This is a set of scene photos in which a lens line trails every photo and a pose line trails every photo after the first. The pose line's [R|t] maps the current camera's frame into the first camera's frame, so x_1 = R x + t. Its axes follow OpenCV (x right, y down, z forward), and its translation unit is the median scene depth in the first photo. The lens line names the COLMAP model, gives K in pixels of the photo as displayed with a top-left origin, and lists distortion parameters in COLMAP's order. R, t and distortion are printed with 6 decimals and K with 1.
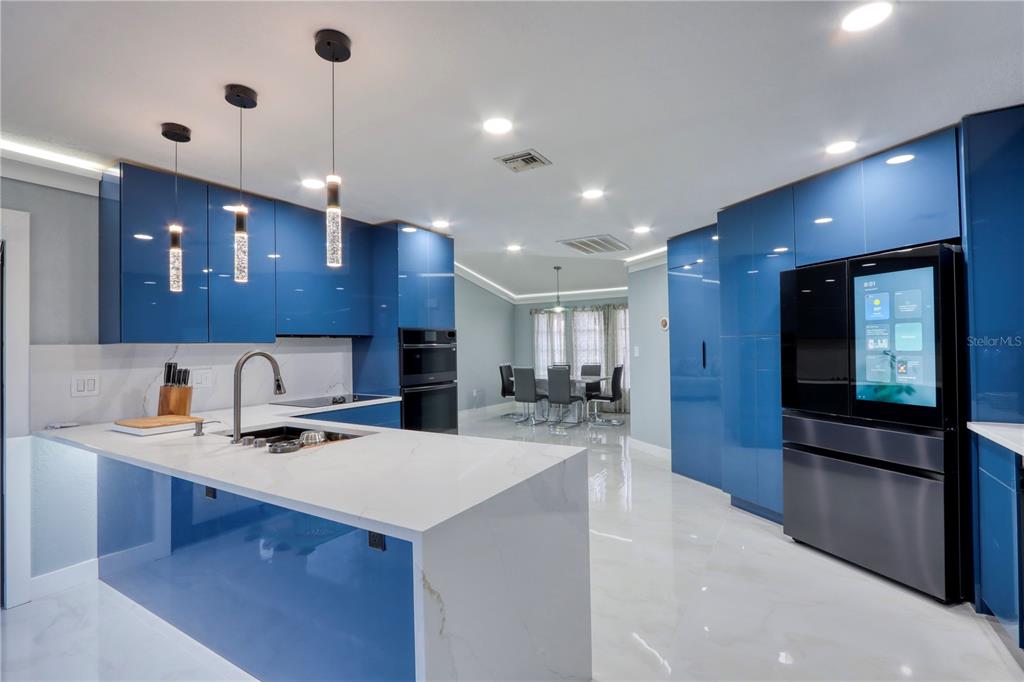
lens RADIAL K [[471.7, 0, 515.3], [0, 471.7, 347.6], [0, 0, 1]] dist [-0.006464, -0.000105]
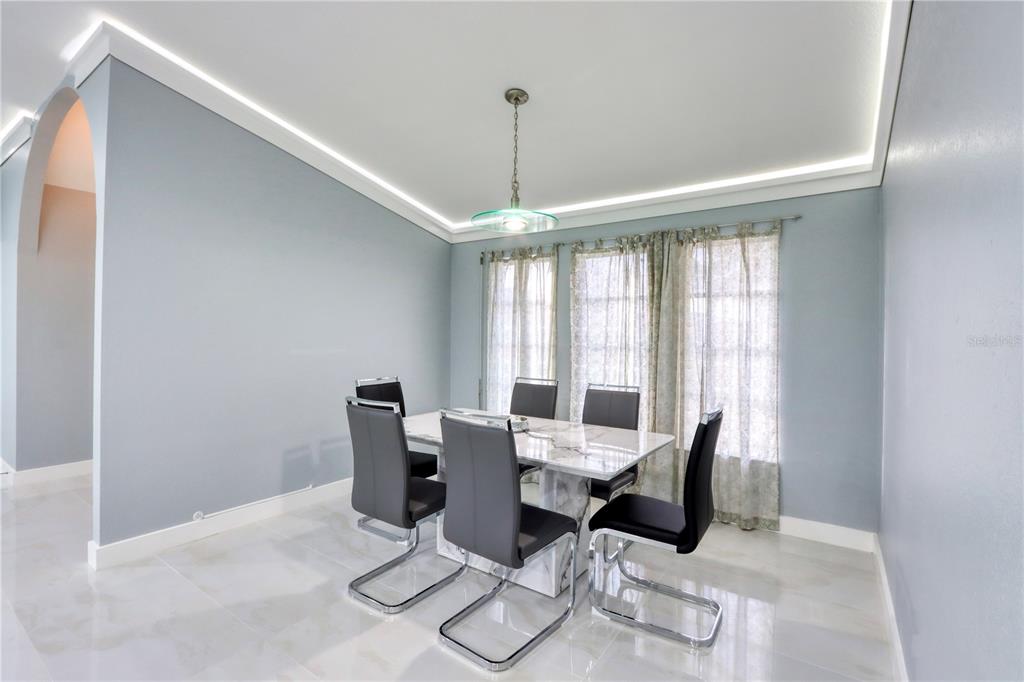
lens RADIAL K [[471.7, 0, 510.1], [0, 471.7, 339.8], [0, 0, 1]] dist [-0.006464, -0.000105]
pose [[0.996418, 0.033936, -0.077450, 0.101871], [-0.034319, 0.999404, -0.003617, 0.002903], [0.077281, 0.006262, 0.996990, 0.585849]]
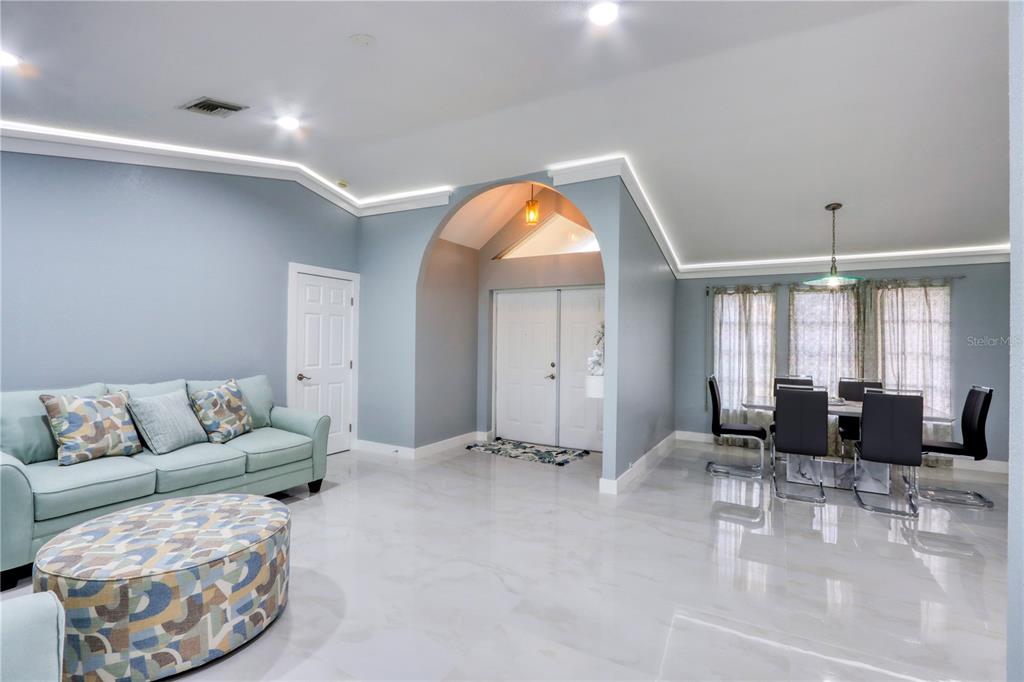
lens RADIAL K [[471.7, 0, 509.5], [0, 471.7, 337.8], [0, 0, 1]] dist [-0.006464, -0.000105]
pose [[0.998860, 0.019287, 0.043674, -0.269013], [-0.019334, 0.999813, 0.000647, -0.009433], [-0.043653, -0.001490, 0.999046, 0.409174]]
